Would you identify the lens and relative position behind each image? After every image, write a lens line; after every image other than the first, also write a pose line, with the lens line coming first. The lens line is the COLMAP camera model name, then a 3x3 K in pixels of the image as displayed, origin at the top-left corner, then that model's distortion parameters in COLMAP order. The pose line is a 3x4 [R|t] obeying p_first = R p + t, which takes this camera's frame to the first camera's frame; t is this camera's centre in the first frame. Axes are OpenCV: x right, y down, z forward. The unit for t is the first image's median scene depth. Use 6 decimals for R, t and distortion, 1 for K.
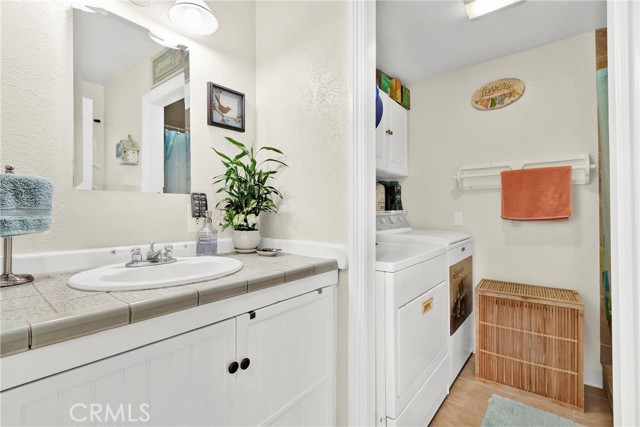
lens RADIAL K [[285.9, 0, 322.1], [0, 285.9, 212.5], [0, 0, 1]] dist [0.004043, -0.003031]
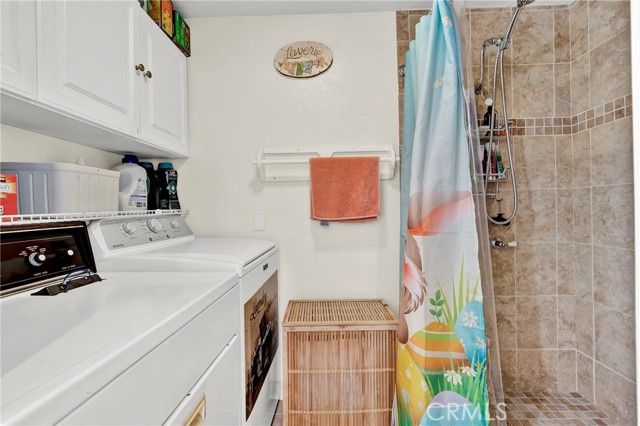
lens RADIAL K [[285.9, 0, 322.0], [0, 285.9, 212.3], [0, 0, 1]] dist [0.004043, -0.003031]
pose [[0.799230, -0.011989, 0.600905, 0.188145], [0.008776, 0.999927, 0.008277, -0.004025], [-0.600961, -0.001342, 0.799277, 0.366338]]
